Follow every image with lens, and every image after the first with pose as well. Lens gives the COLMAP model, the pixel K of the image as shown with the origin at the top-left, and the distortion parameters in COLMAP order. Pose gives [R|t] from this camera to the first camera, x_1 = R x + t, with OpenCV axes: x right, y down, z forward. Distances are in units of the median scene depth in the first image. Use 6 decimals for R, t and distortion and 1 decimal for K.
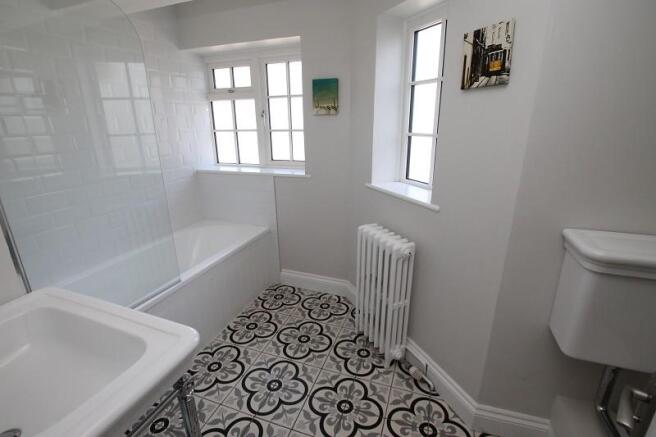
lens RADIAL K [[307.0, 0, 326.2], [0, 307.0, 217.6], [0, 0, 1]] dist [-0.029323, 0.001223]
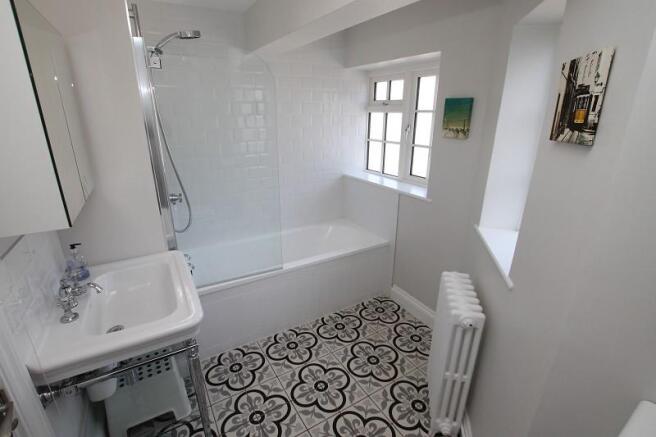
lens RADIAL K [[307.0, 0, 326.2], [0, 307.0, 217.6], [0, 0, 1]] dist [-0.029323, 0.001223]
pose [[0.779552, 0.218044, -0.587159, 0.269489], [-0.201865, 0.974890, 0.094021, -0.113354], [0.592916, 0.045233, 0.803993, 0.072729]]
